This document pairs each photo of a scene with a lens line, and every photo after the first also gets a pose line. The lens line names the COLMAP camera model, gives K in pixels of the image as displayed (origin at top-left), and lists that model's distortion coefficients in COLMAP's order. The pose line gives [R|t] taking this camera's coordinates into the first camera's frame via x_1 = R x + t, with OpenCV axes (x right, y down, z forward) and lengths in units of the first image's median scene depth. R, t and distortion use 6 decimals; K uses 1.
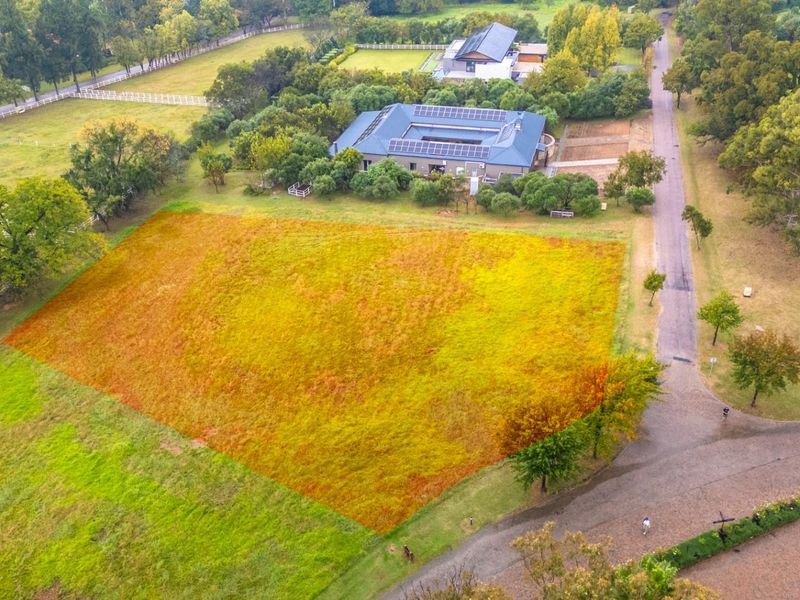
lens RADIAL K [[777.4, 0, 401.2], [0, 777.4, 297.4], [0, 0, 1]] dist [0.056573, 0.000000]
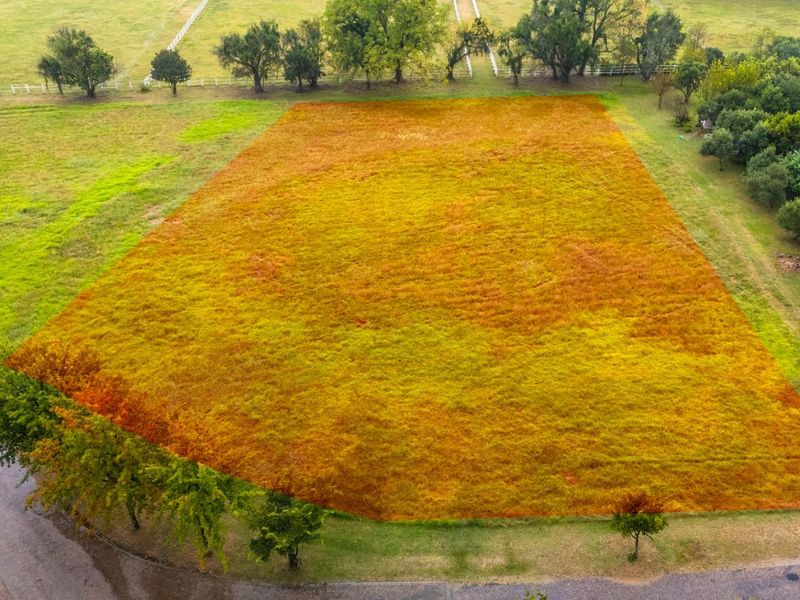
lens RADIAL K [[777.4, 0, 400.2], [0, 777.4, 301.1], [0, 0, 1]] dist [0.056573, 0.000000]
pose [[0.332164, 0.563086, -0.756704, 0.519223], [-0.496879, 0.786374, 0.367053, -0.198772], [0.801735, 0.254068, 0.540991, 0.603724]]
